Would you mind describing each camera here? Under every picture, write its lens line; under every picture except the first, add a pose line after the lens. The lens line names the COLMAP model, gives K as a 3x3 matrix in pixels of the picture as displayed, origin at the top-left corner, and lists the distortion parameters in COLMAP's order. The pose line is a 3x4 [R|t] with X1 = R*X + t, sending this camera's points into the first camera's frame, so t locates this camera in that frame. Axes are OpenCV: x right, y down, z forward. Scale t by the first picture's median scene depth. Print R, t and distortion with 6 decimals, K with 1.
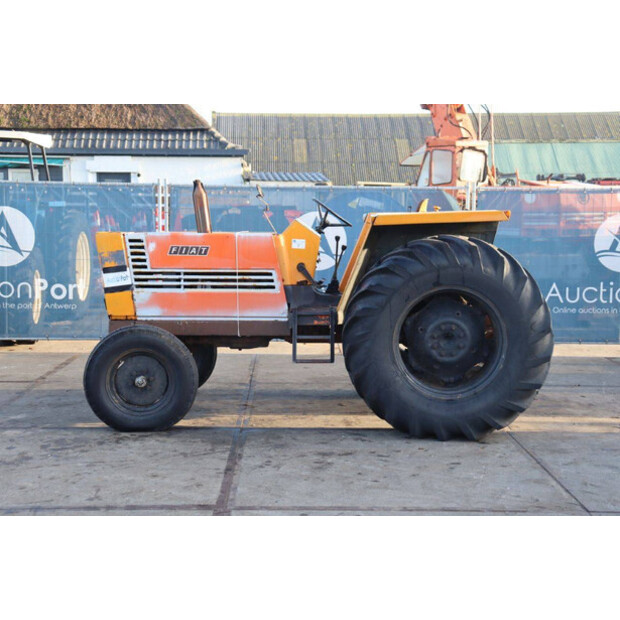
lens RADIAL K [[986.4, 0, 310.0], [0, 986.4, 310.0], [0, 0, 1]] dist [0.138885, 0.136581]
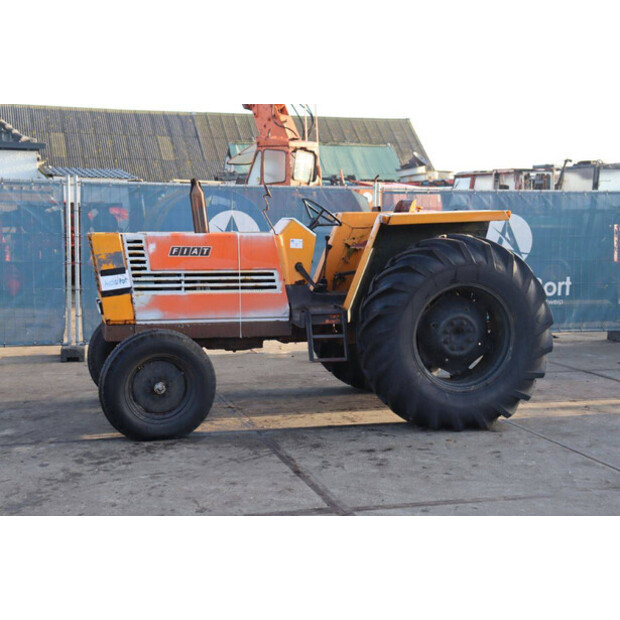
lens RADIAL K [[973.6, 0, 303.4], [0, 973.6, 309.2], [0, 0, 1]] dist [0.121803, 0.177041]
pose [[0.964491, -0.025239, 0.262906, -0.267972], [0.024253, 0.999681, 0.006997, -0.007219], [-0.262999, -0.000372, 0.964796, 0.045391]]
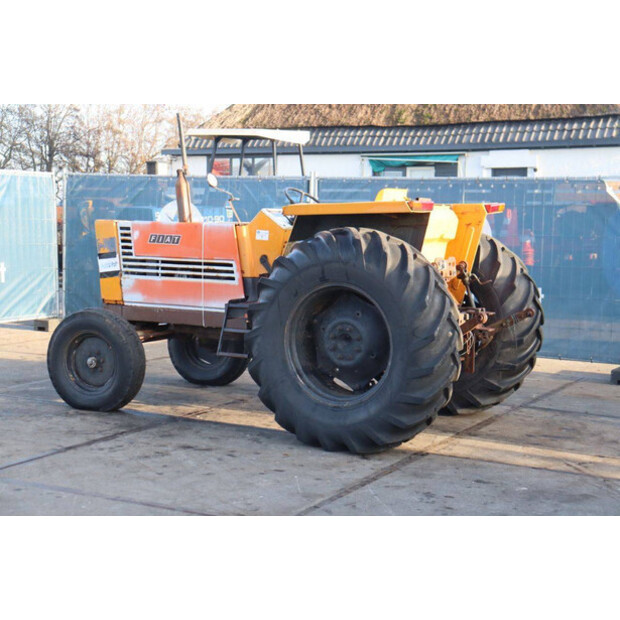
lens RADIAL K [[1083.6, 0, 310.0], [0, 1083.6, 310.0], [0, 0, 1]] dist [0.250132, -0.045495]
pose [[0.866200, 0.054150, -0.496755, 0.563512], [-0.059735, 0.998203, 0.004650, -0.001687], [0.496114, 0.025646, 0.867879, 0.106320]]
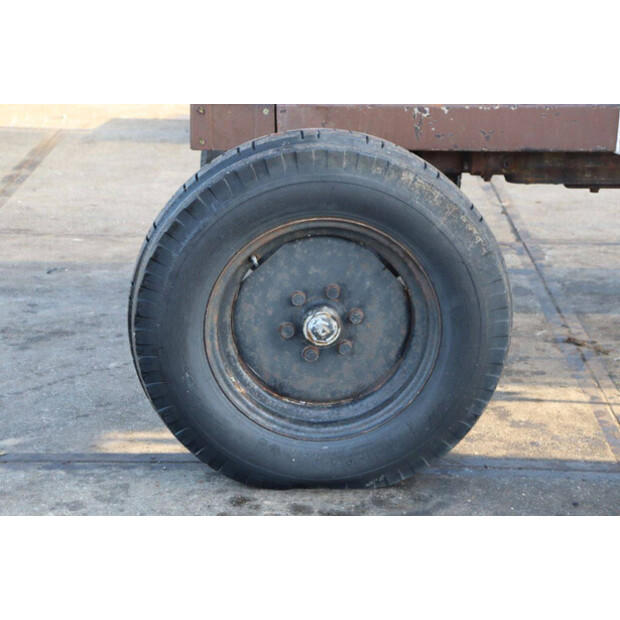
lens RADIAL K [[1416.2, 0, 310.0], [0, 1416.2, 310.0], [0, 0, 1]] dist [0.269220, -0.003611]
pose [[0.999569, 0.014724, -0.025399, -0.154582], [-0.008950, 0.976783, 0.214043, -0.020645], [0.027961, -0.213724, 0.976494, 0.560049]]
